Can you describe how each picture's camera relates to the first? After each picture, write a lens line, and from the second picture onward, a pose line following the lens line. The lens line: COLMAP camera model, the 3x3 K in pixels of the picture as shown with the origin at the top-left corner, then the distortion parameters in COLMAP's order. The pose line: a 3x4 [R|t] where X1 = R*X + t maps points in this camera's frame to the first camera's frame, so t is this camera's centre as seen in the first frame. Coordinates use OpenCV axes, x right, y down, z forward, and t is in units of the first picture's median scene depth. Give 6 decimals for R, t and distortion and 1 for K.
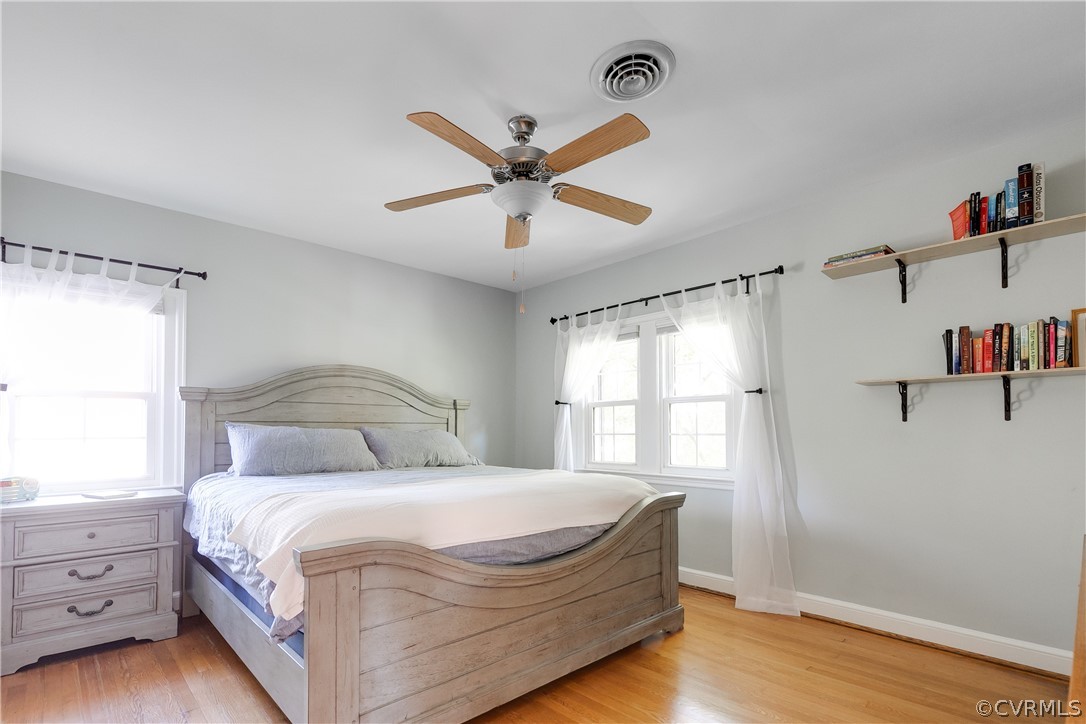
lens RADIAL K [[516.5, 0, 537.7], [0, 516.5, 429.4], [0, 0, 1]] dist [0.000377, 0.000116]
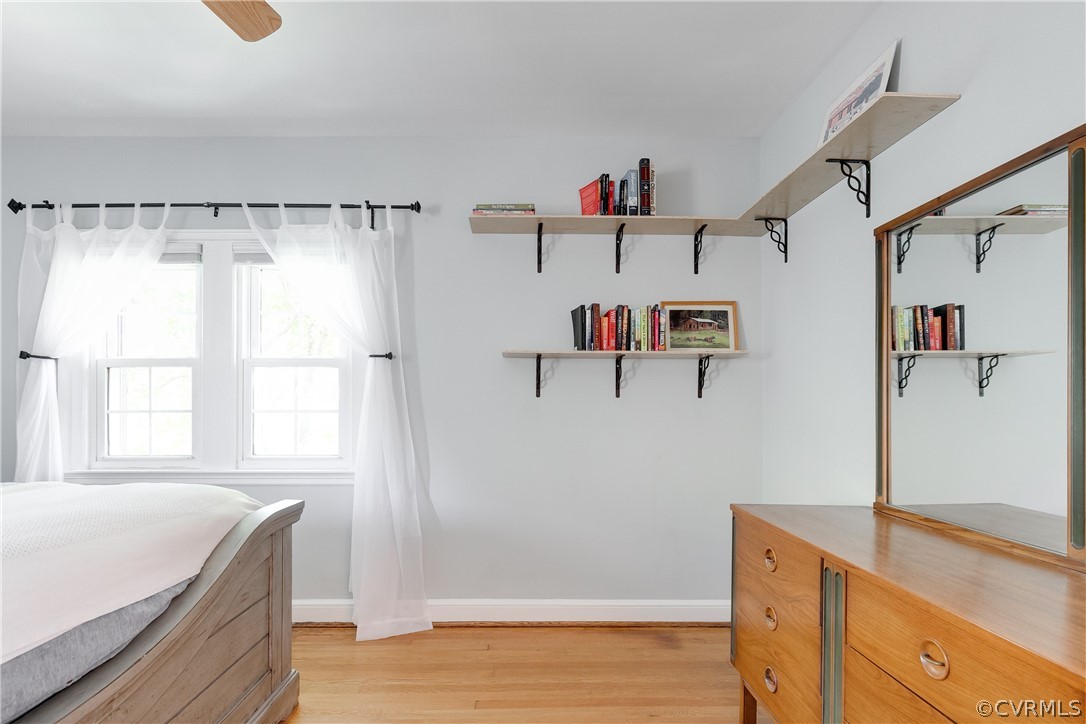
lens RADIAL K [[540.9, 0, 540.3], [0, 540.9, 403.4], [0, 0, 1]] dist [-0.002207, -0.000110]
pose [[0.677401, 0.004250, 0.735601, -0.021359], [-0.003983, 0.999990, -0.002109, -0.001302], [-0.735603, -0.001501, 0.677411, 0.317366]]
